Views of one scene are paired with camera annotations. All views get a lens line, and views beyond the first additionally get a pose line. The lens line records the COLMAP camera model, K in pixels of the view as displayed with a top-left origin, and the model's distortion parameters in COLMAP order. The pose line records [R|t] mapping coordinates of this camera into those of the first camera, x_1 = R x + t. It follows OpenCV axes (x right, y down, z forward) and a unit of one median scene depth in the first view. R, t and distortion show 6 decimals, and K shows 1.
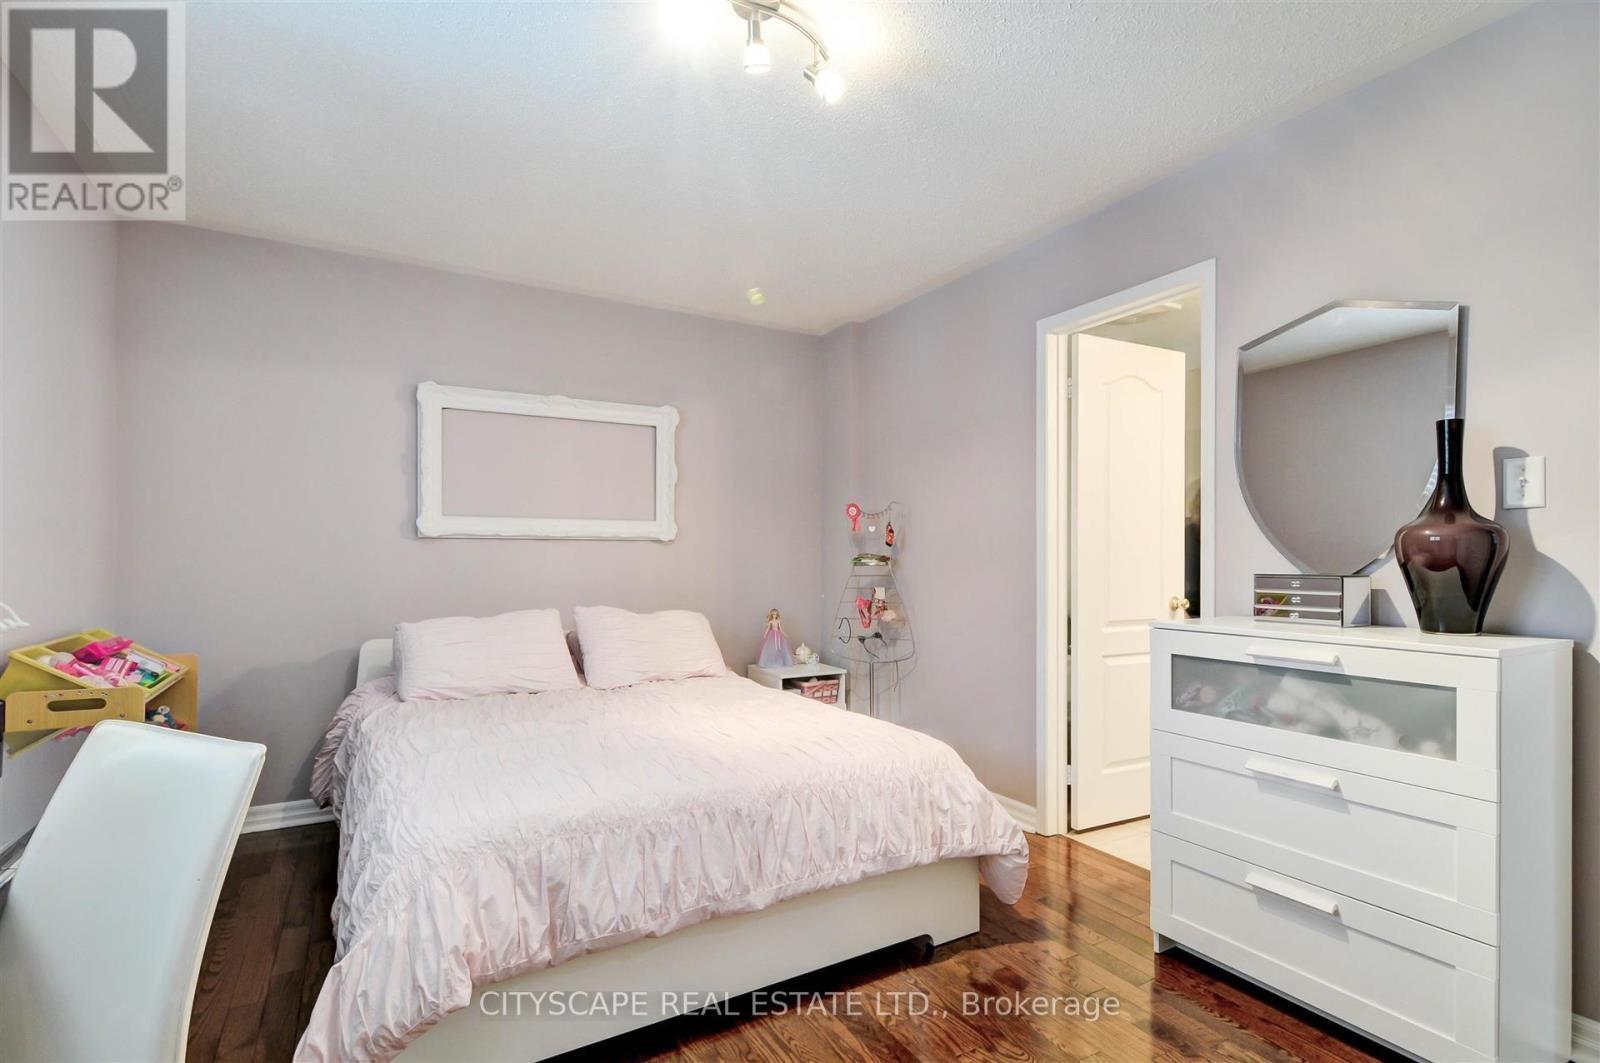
lens RADIAL K [[768.0, 0, 788.8], [0, 768.0, 558.5], [0, 0, 1]] dist [0.011012, -0.005229]
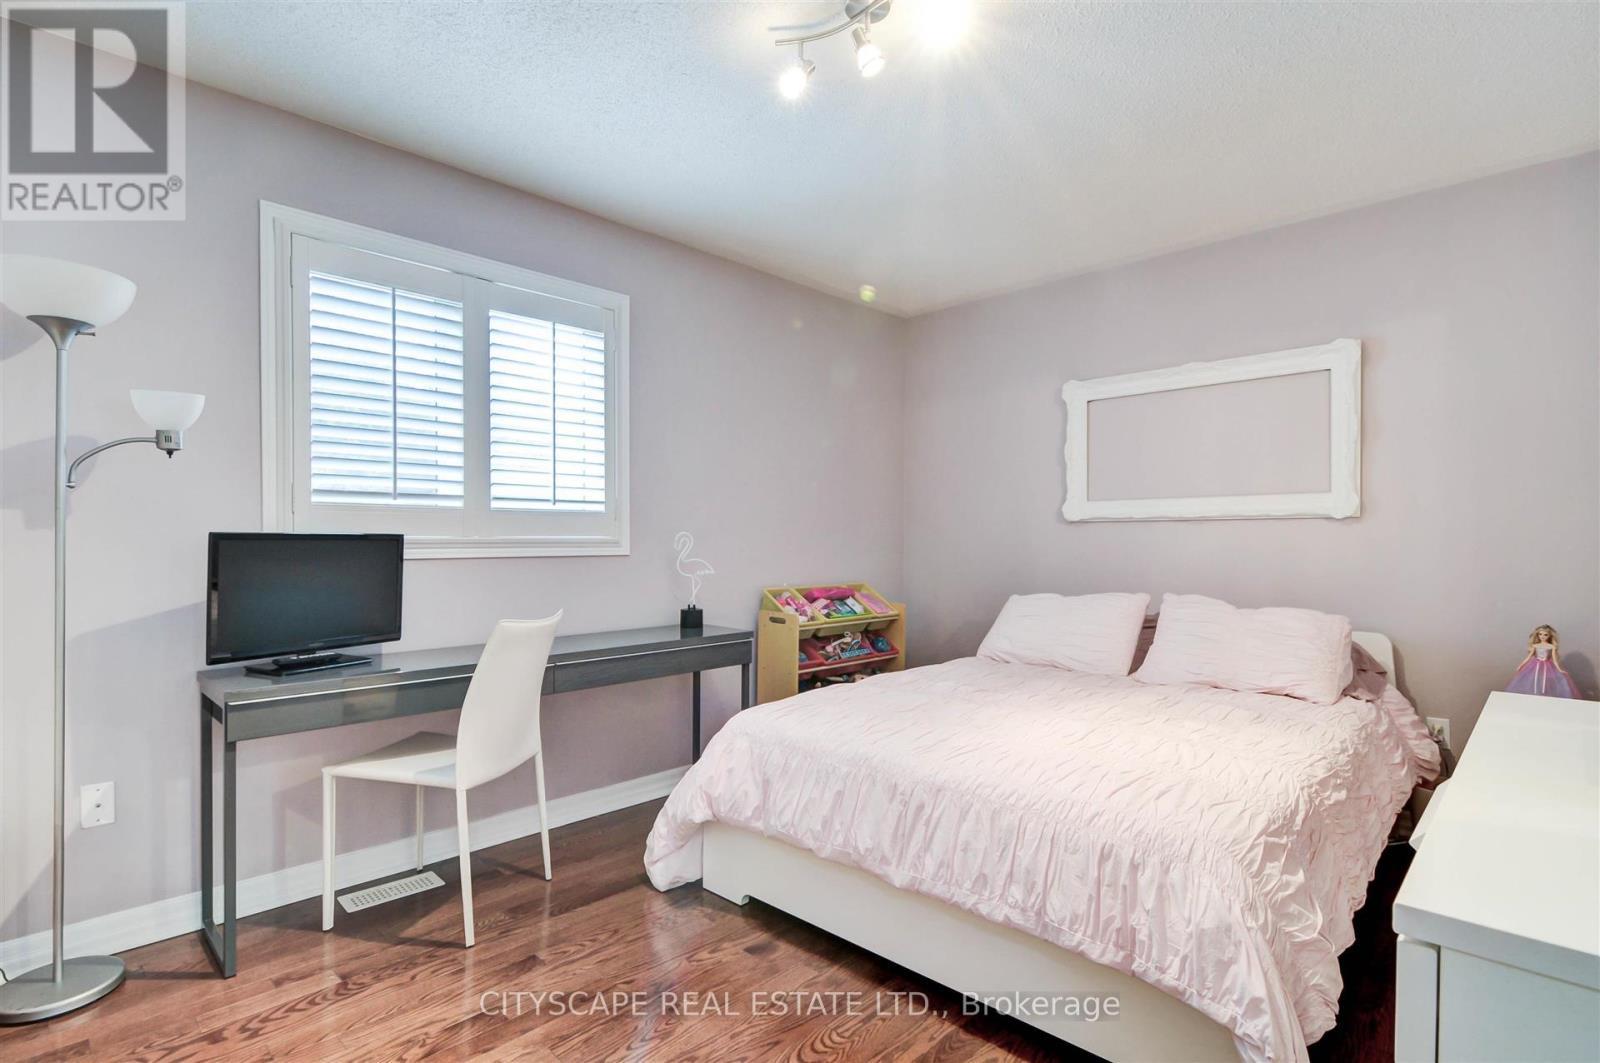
lens RADIAL K [[768.0, 0, 794.8], [0, 768.0, 537.8], [0, 0, 1]] dist [0.011012, -0.005229]
pose [[0.271934, -0.001790, -0.962314, 0.810386], [-0.000933, 0.999997, -0.002124, -0.002765], [0.962315, 0.001476, 0.271932, 0.530095]]
